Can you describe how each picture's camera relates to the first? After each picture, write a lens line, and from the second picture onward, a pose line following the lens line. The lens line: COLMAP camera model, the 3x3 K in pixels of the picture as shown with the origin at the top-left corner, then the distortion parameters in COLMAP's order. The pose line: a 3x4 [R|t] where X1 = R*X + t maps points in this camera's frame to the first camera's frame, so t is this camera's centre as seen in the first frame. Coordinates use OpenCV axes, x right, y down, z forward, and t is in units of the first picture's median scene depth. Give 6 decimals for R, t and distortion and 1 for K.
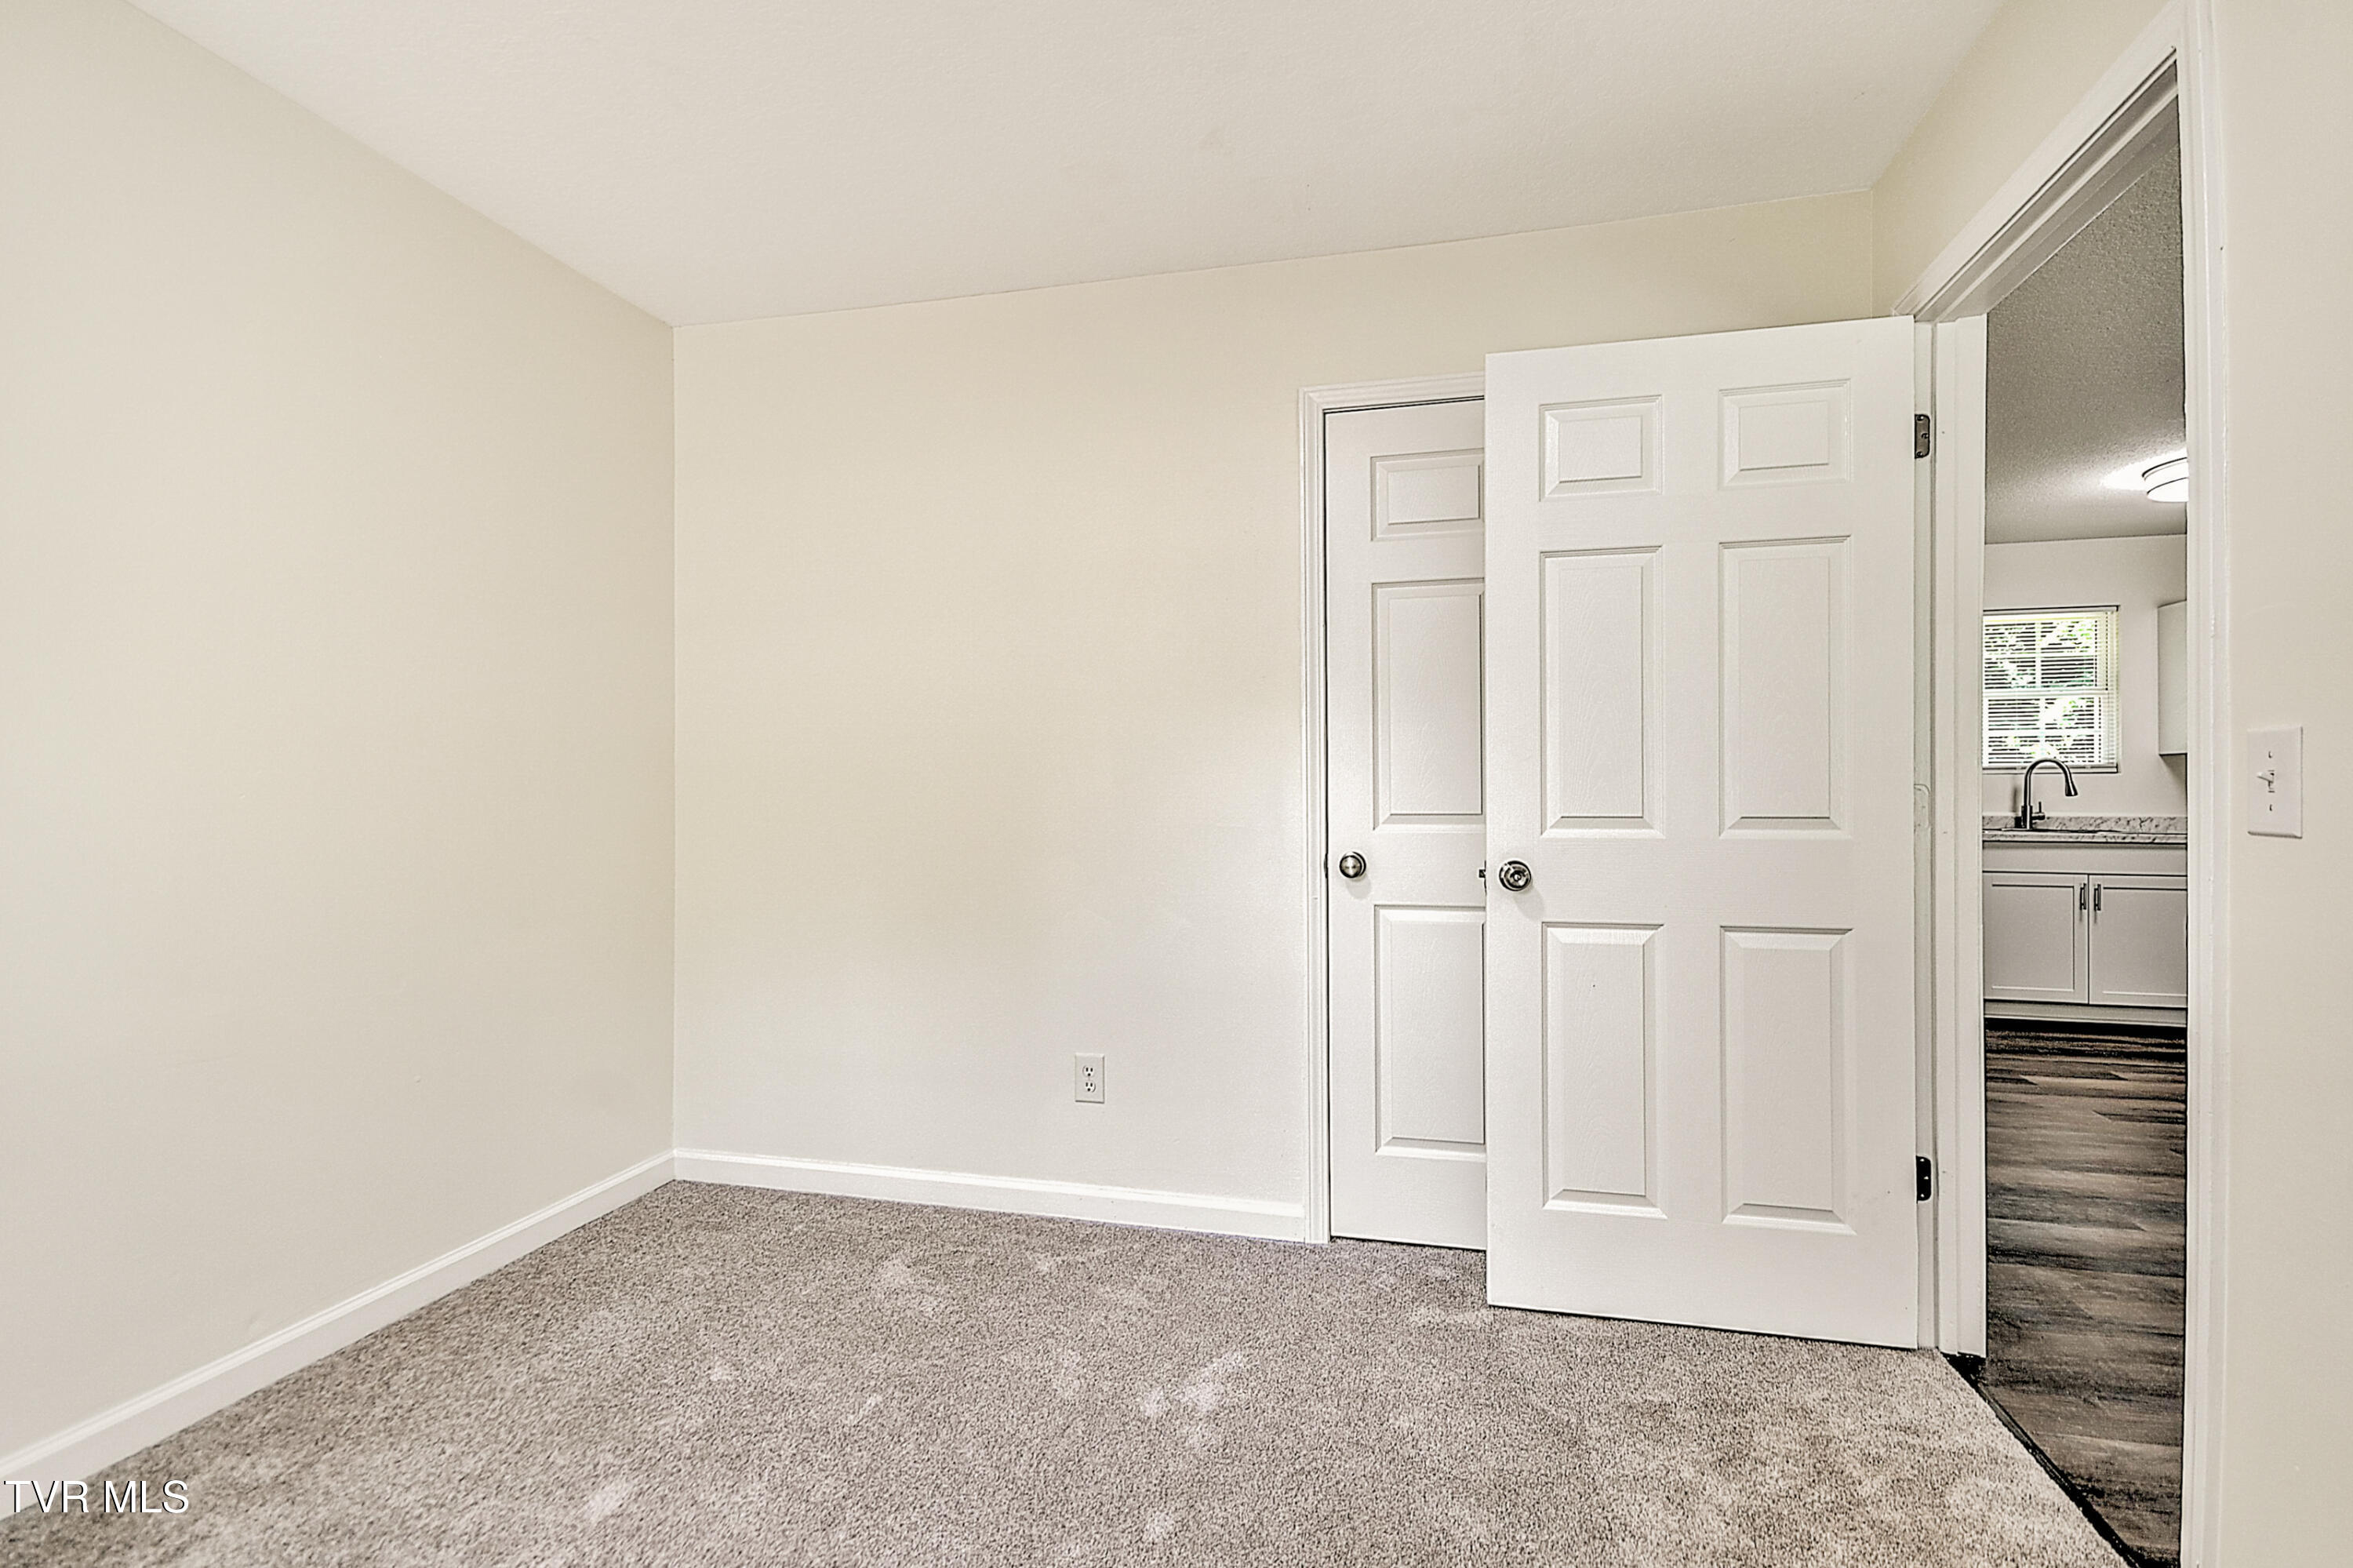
lens RADIAL K [[1047.8, 0, 1176.5], [0, 1047.8, 784.0], [0, 0, 1]] dist [0.018644, -0.011347]
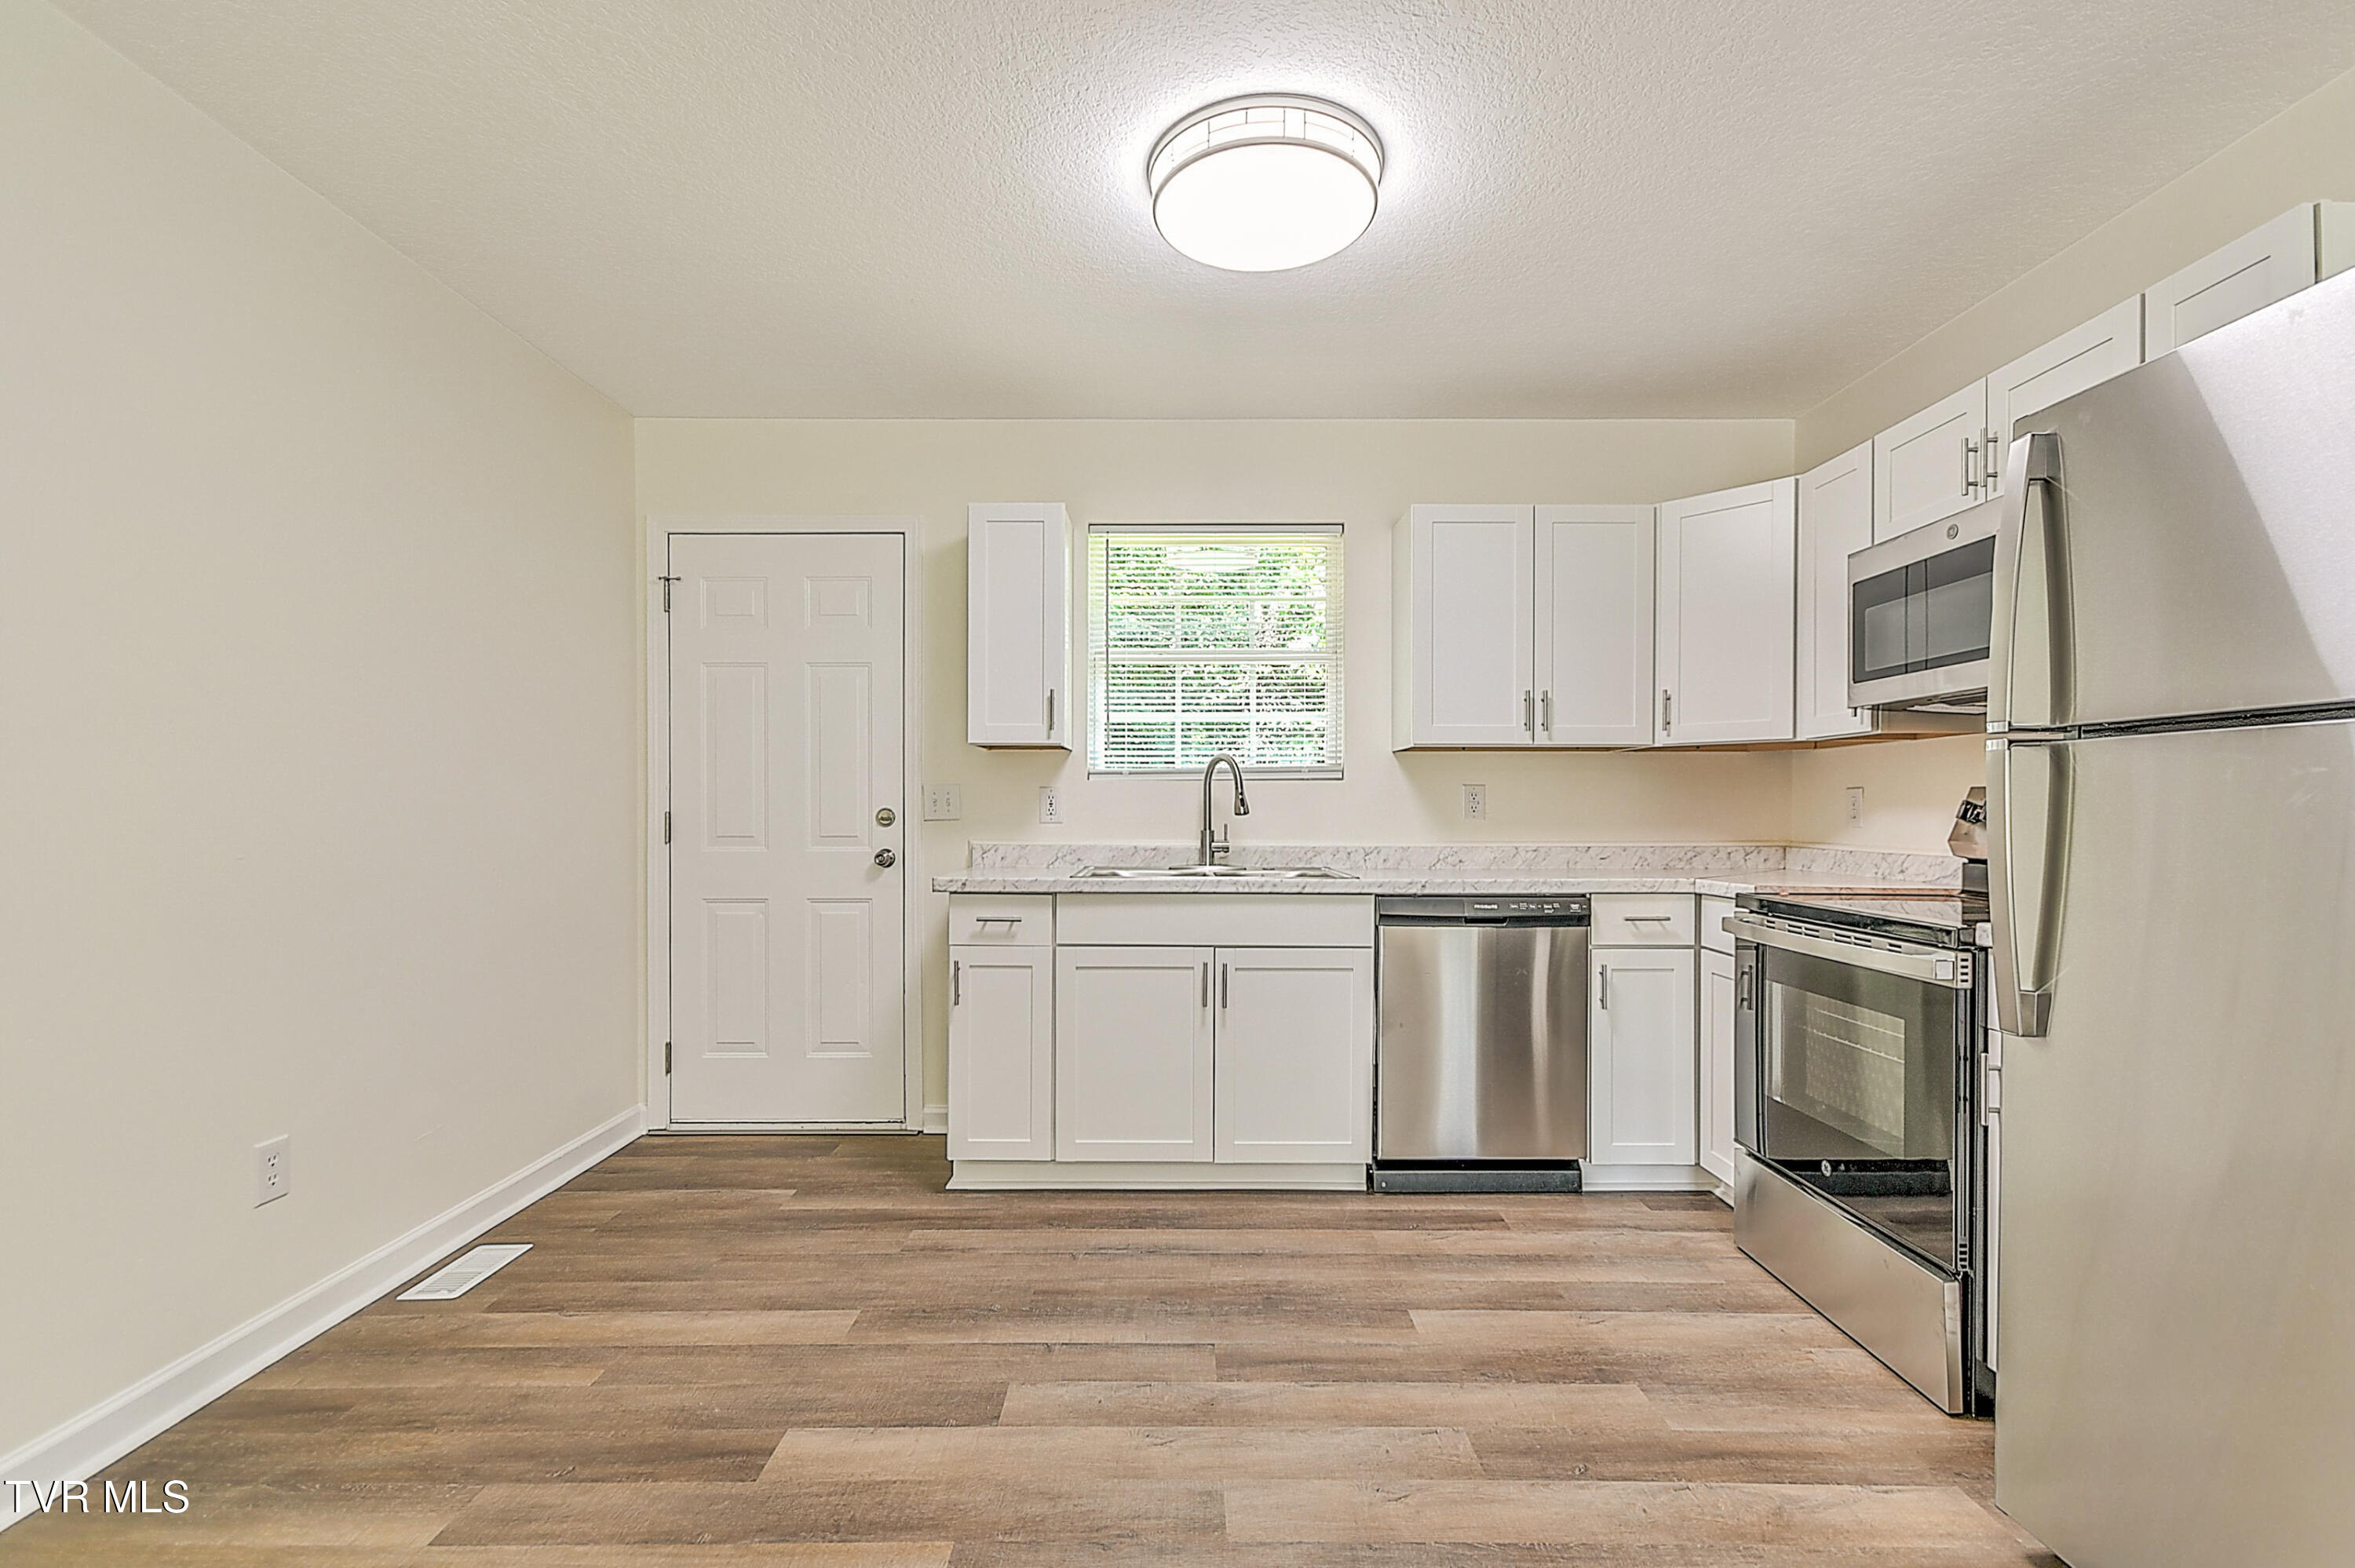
lens RADIAL K [[1056.8, 0, 1172.8], [0, 1056.8, 813.0], [0, 0, 1]] dist [0.002668, 0.000171]
pose [[0.971577, -0.002122, 0.236713, 1.373259], [-0.000149, 0.999954, 0.009578, 0.008252], [-0.236723, -0.009341, 0.971532, 0.836947]]
